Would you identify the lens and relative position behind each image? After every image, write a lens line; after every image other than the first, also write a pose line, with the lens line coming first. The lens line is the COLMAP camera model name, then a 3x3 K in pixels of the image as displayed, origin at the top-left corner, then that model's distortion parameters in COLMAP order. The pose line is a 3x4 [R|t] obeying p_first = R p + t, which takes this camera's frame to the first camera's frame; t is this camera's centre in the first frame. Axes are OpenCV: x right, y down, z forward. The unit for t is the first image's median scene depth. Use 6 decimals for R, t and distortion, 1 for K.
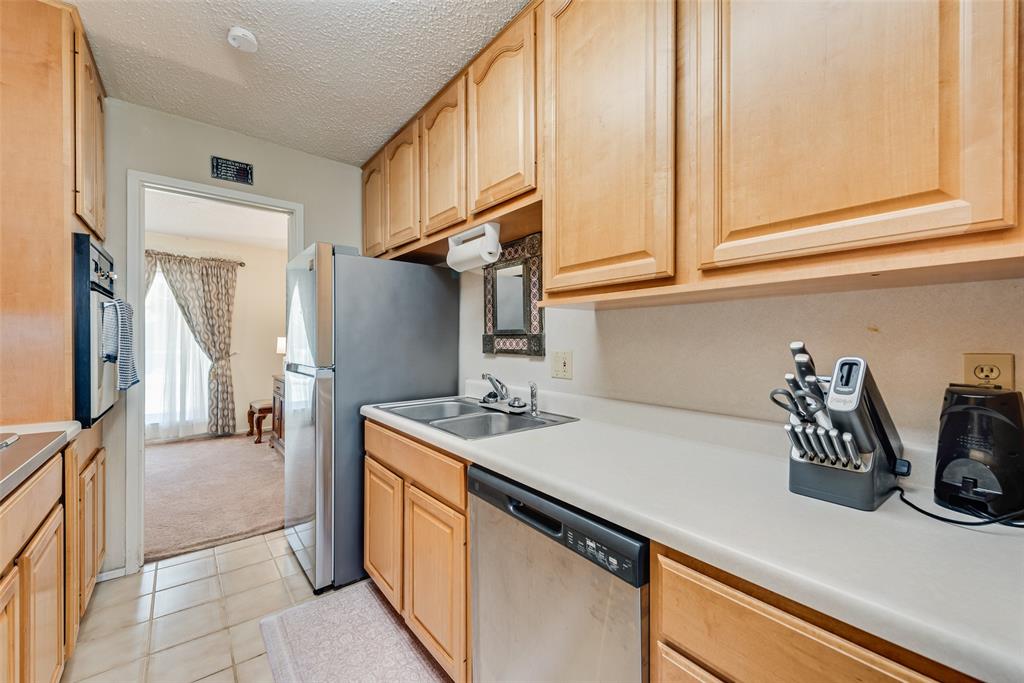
lens RADIAL K [[401.8, 0, 512.5], [0, 401.8, 340.8], [0, 0, 1]] dist [0.009332, -0.001690]
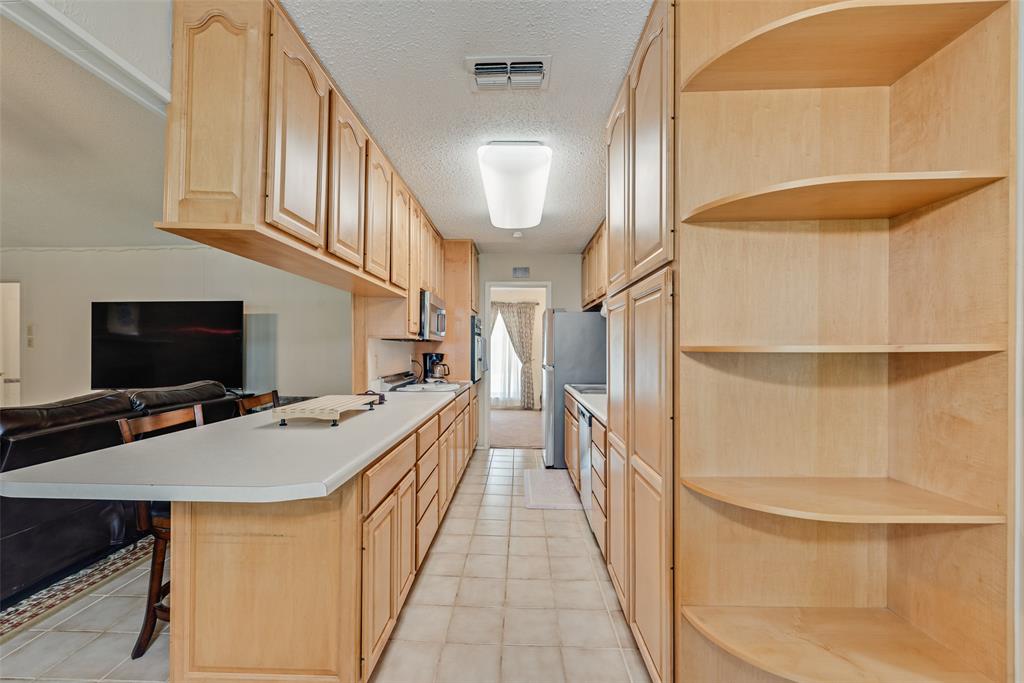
lens RADIAL K [[360.6, 0, 509.6], [0, 360.6, 342.3], [0, 0, 1]] dist [0.000914, 0.000055]
pose [[0.765119, -0.013379, -0.643749, 0.458315], [-0.001586, 0.999742, -0.022663, -0.011965], [0.643886, 0.018360, 0.764901, -0.463452]]
